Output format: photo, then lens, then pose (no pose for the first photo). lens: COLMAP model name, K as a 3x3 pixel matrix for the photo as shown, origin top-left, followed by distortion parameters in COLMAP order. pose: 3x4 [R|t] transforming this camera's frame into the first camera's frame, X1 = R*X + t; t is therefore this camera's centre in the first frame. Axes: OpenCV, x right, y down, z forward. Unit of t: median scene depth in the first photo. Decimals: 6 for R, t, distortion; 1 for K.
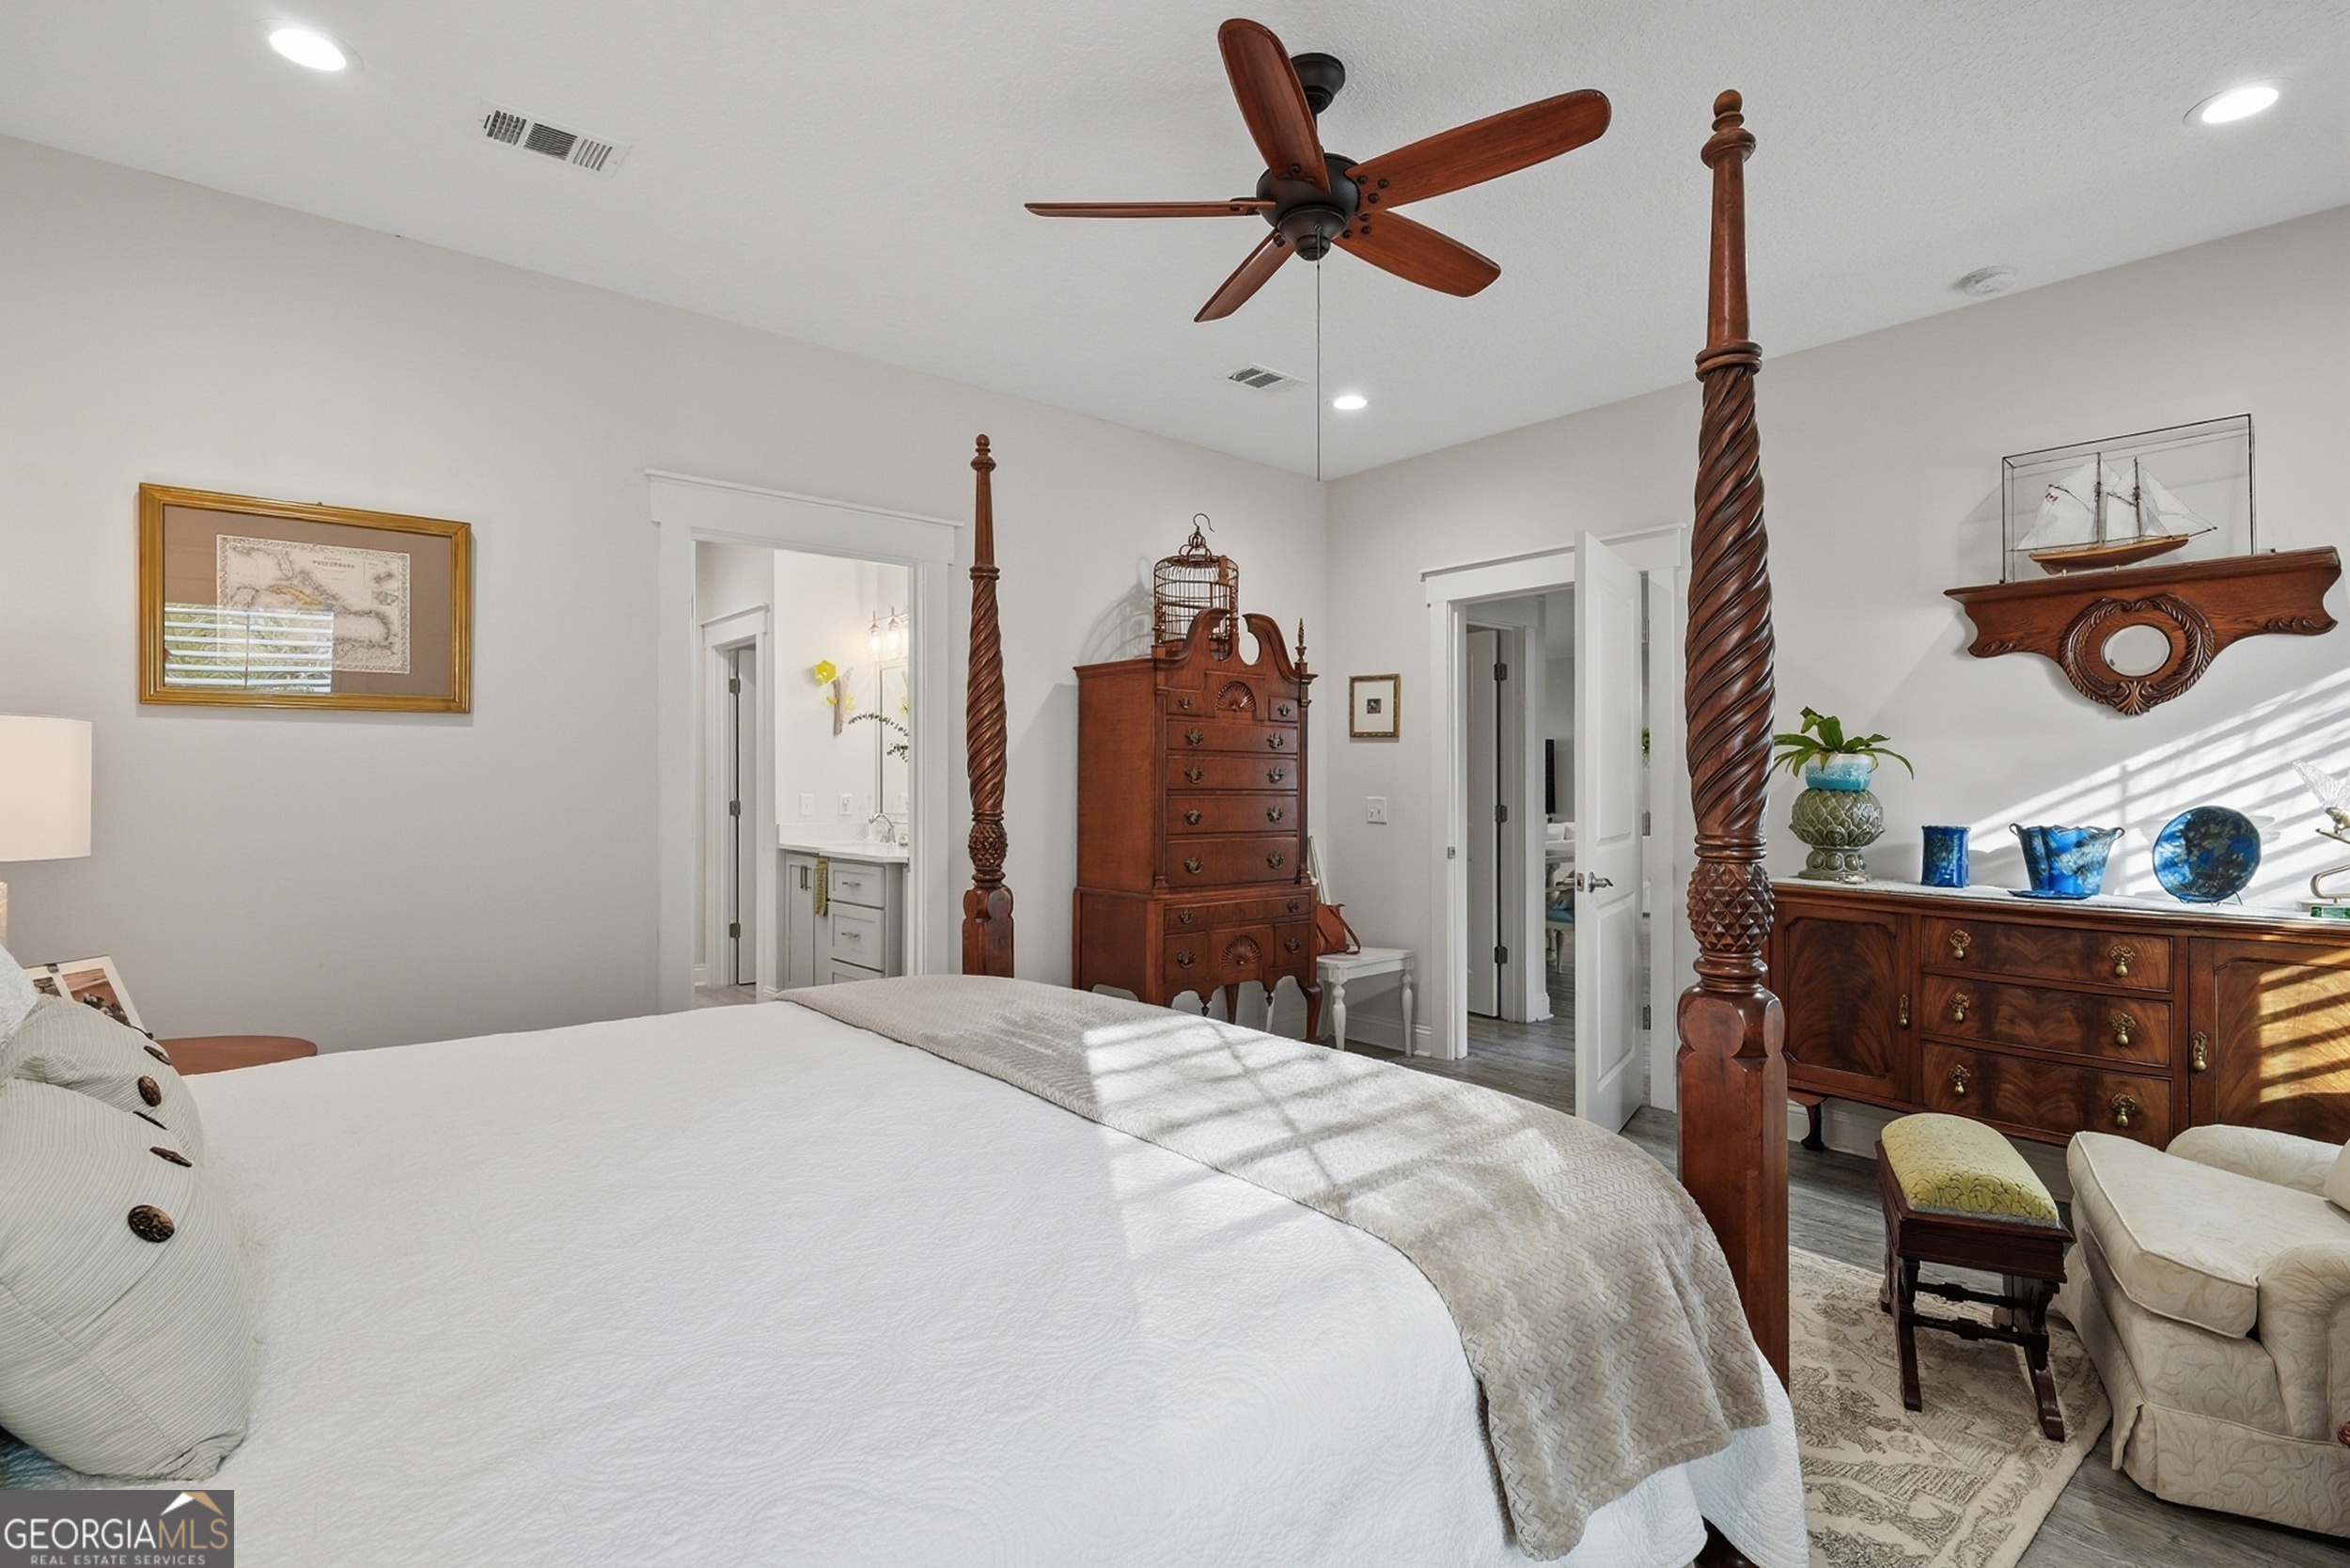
lens RADIAL K [[1125.5, 0, 1172.7], [0, 1125.5, 750.7], [0, 0, 1]] dist [-0.000976, -0.000862]
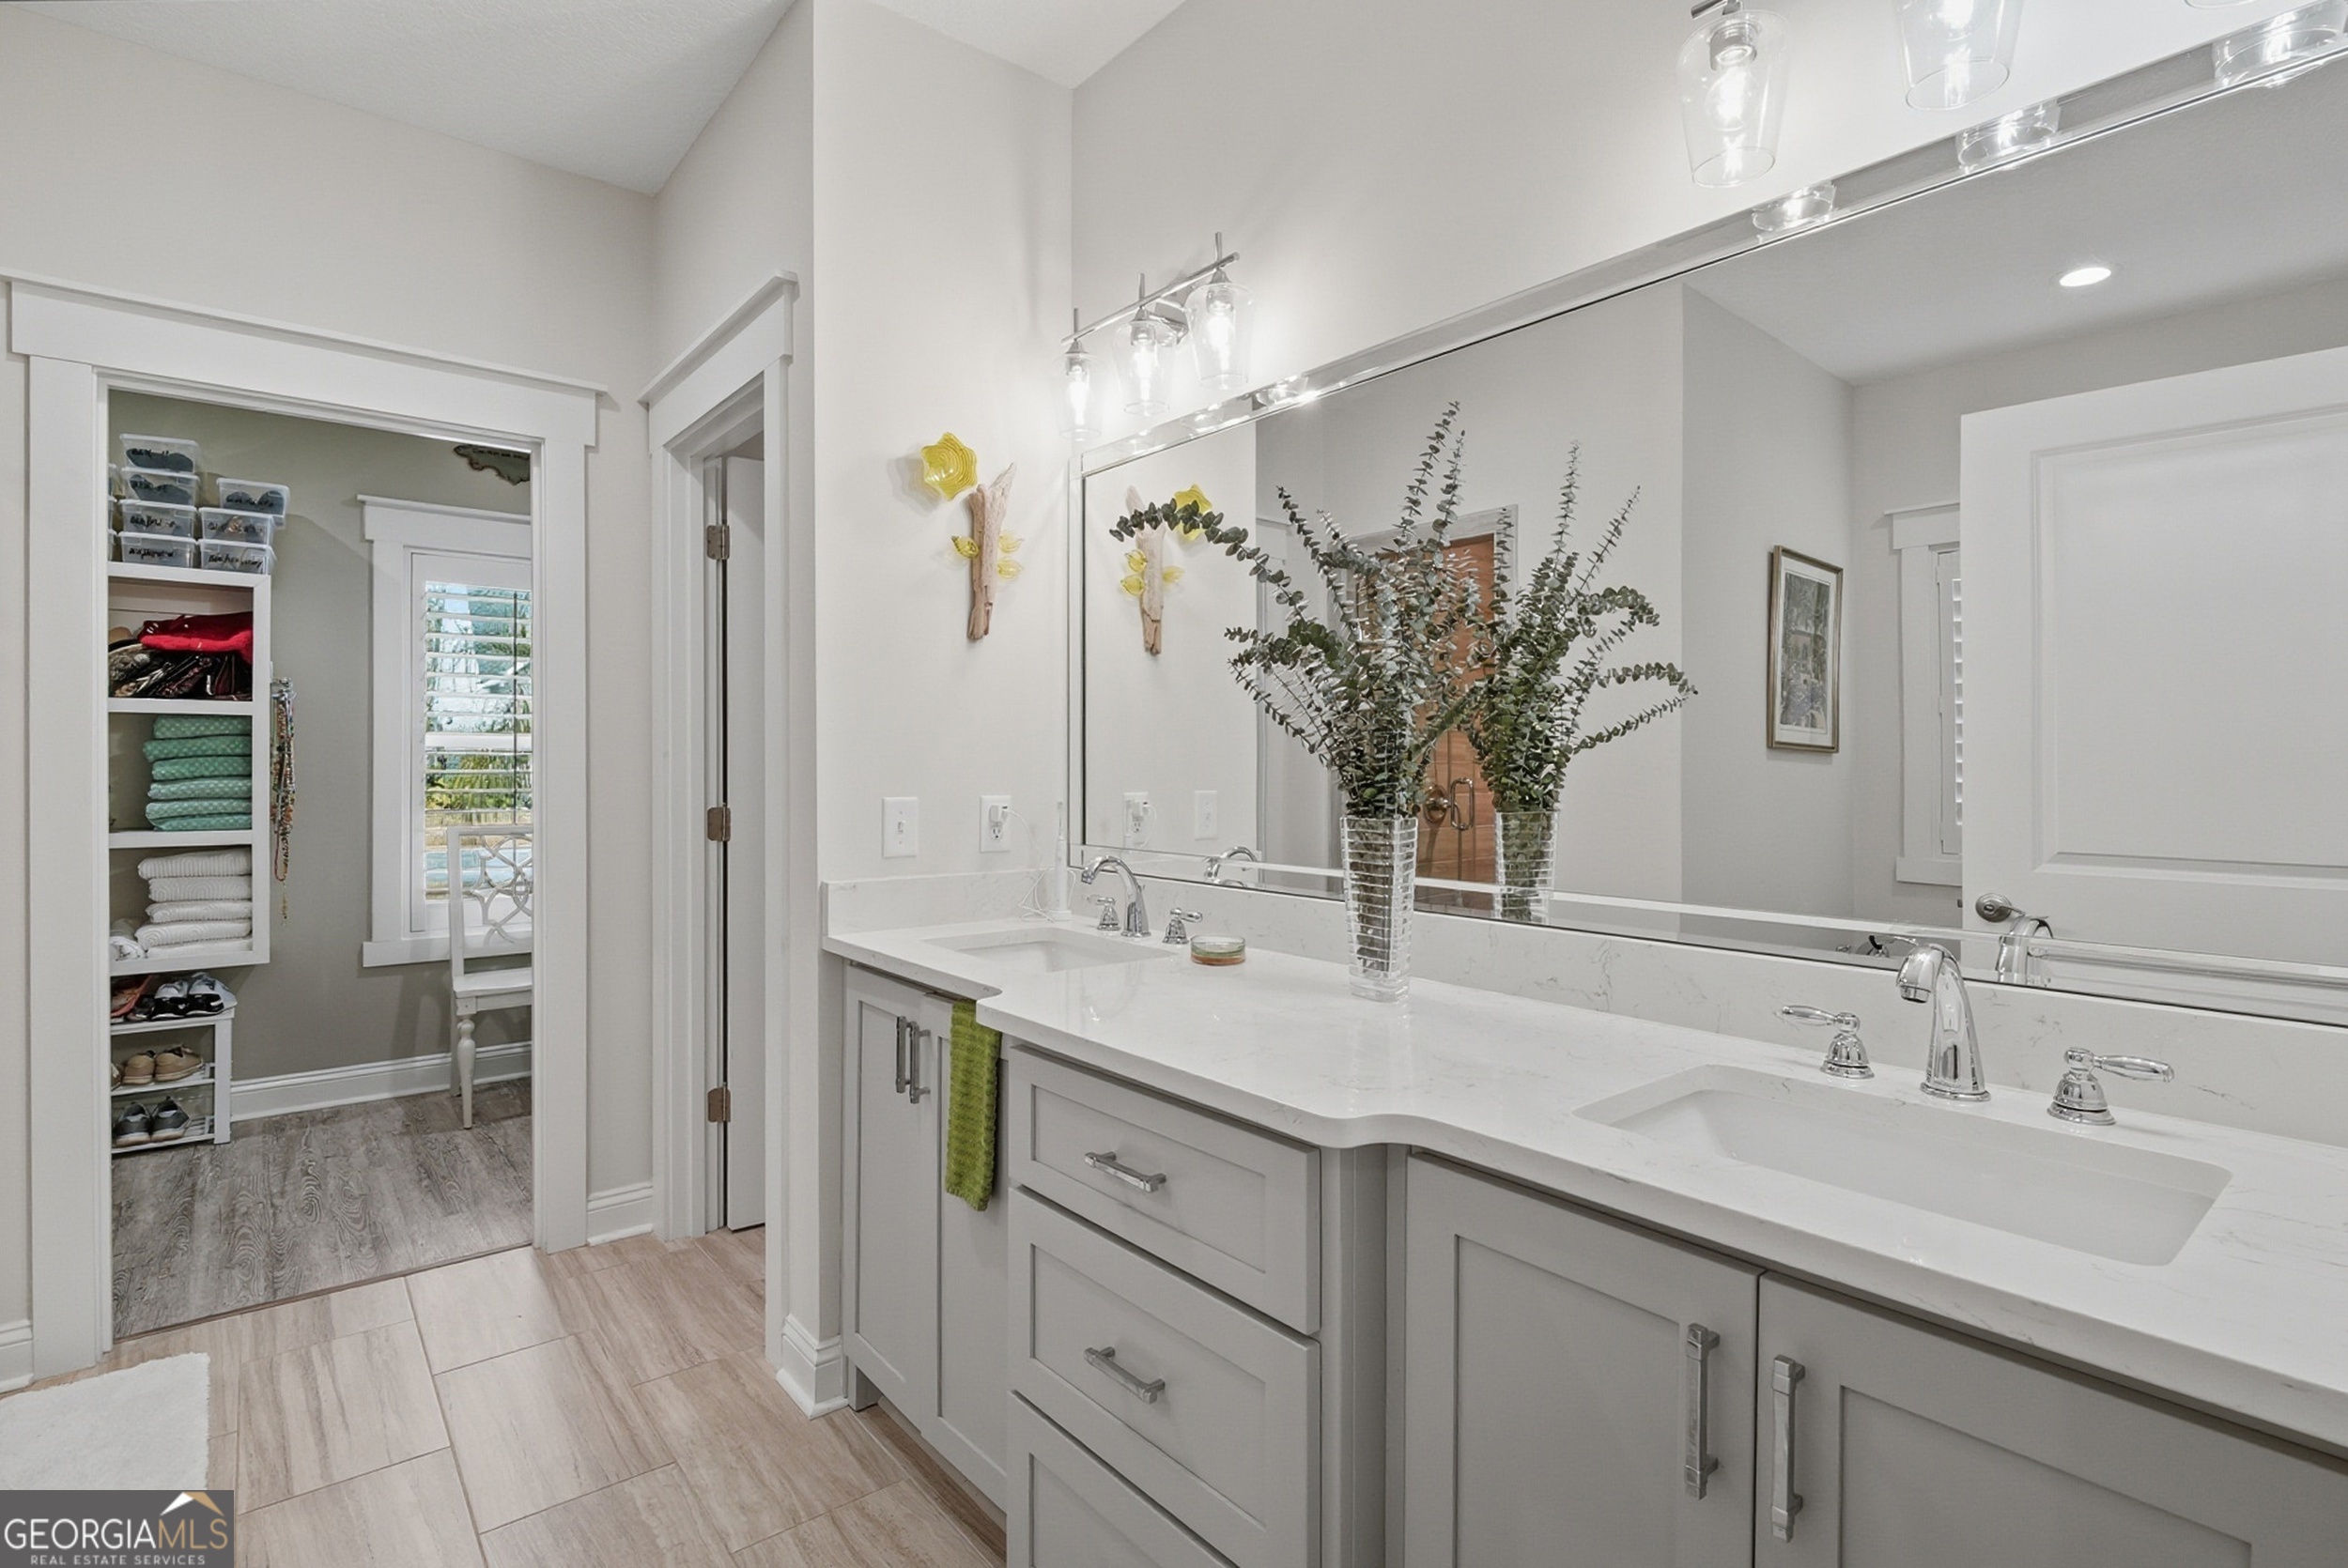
lens RADIAL K [[1124.4, 0, 1171.7], [0, 1124.4, 750.7], [0, 0, 1]] dist [-0.000976, -0.000862]
pose [[0.999857, 0.004594, -0.016282, -0.226588], [-0.004257, 0.999777, 0.020687, 0.015184], [0.016373, -0.020615, 0.999653, 0.622912]]
